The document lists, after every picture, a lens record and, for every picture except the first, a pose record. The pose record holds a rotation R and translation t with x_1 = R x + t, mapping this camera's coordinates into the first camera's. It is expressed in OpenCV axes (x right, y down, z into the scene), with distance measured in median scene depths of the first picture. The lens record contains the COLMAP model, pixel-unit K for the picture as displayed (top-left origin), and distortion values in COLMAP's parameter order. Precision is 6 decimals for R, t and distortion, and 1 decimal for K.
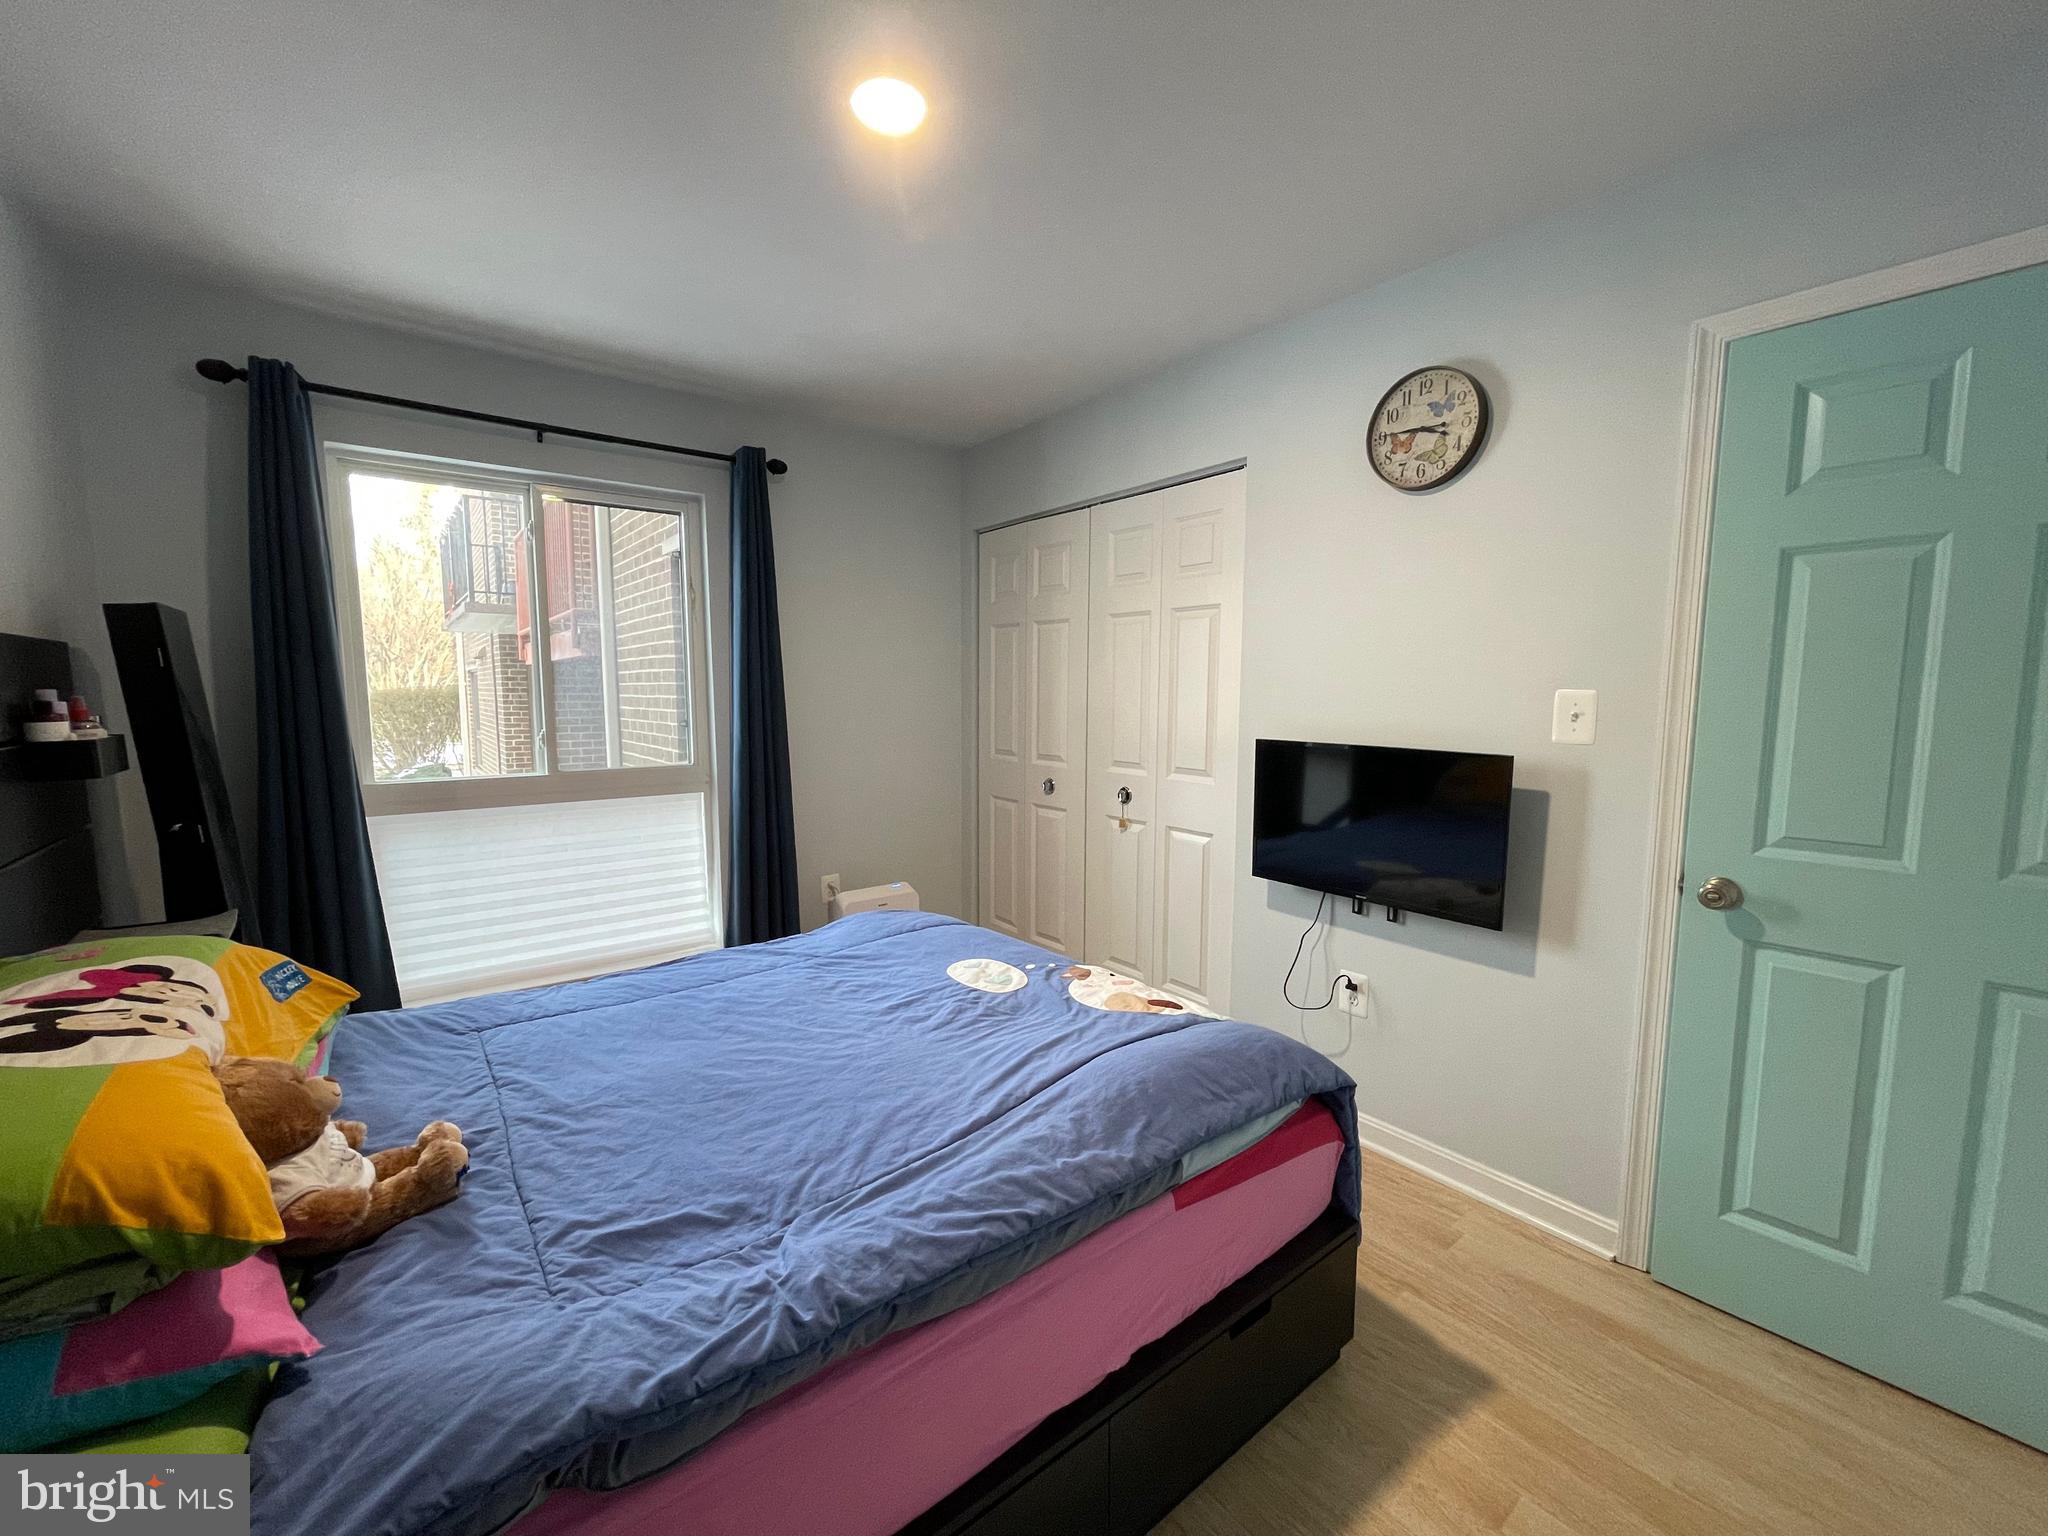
lens RADIAL K [[822.7, 0, 1015.3], [0, 822.7, 771.6], [0, 0, 1]] dist [-0.001309, -0.000065]
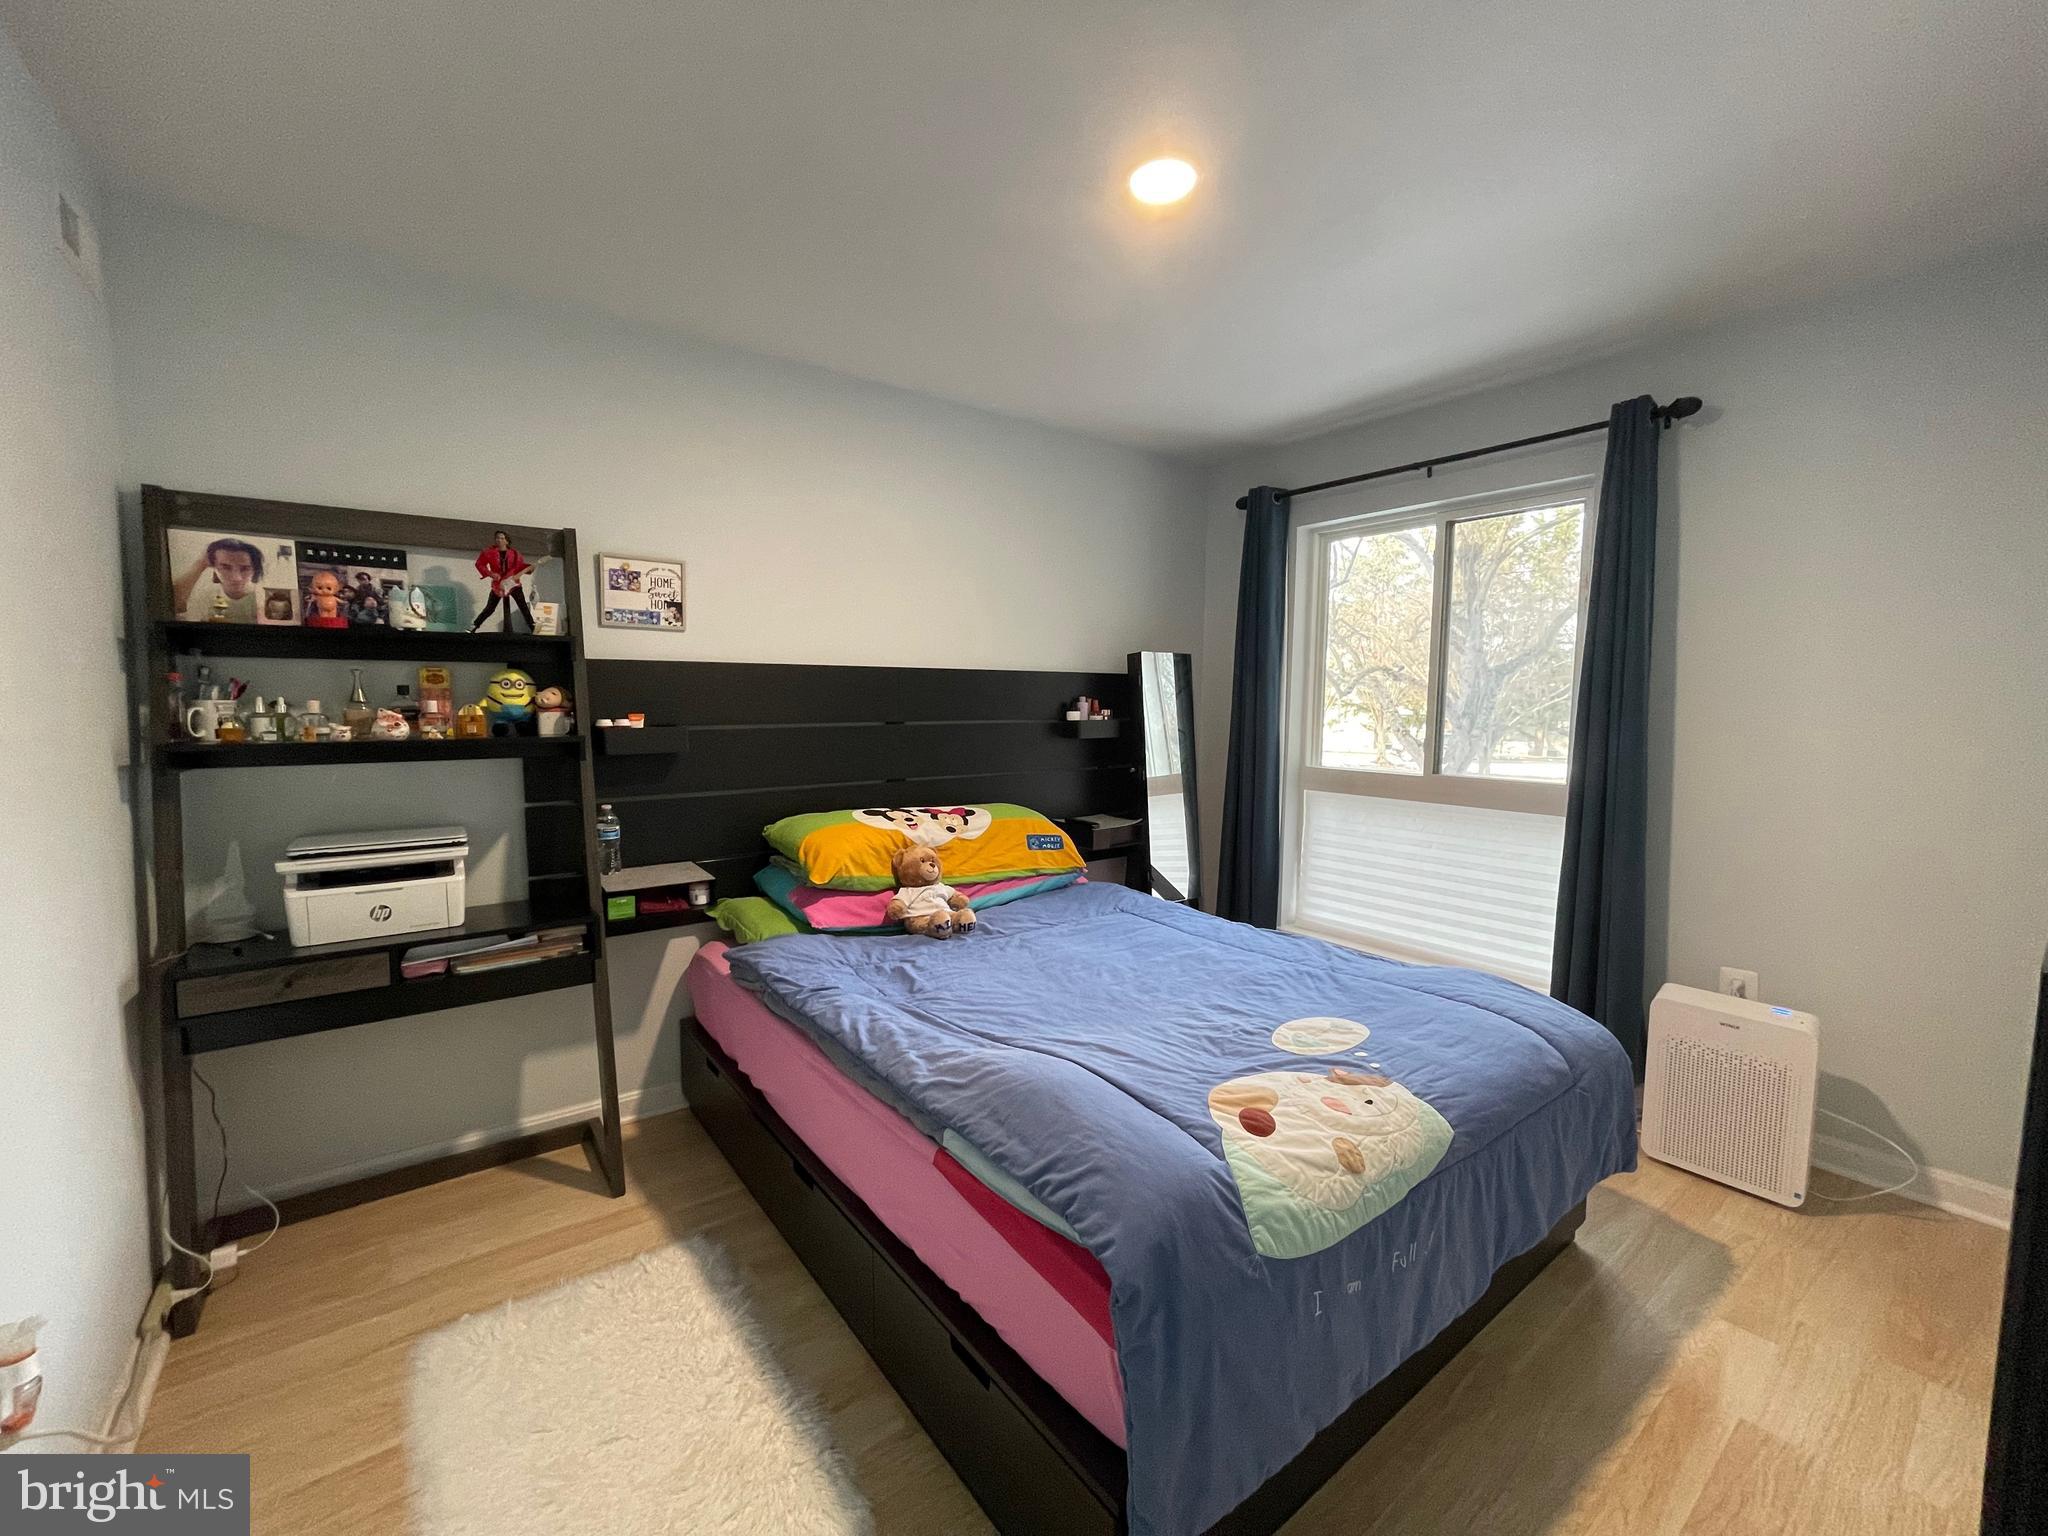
lens RADIAL K [[822.7, 0, 1015.3], [0, 822.7, 771.6], [0, 0, 1]] dist [-0.001309, -0.000065]
pose [[-0.003642, 0.090624, -0.995879, 0.792623], [-0.107867, 0.990039, 0.090487, -0.063292], [0.994159, 0.107752, 0.006169, 0.664054]]
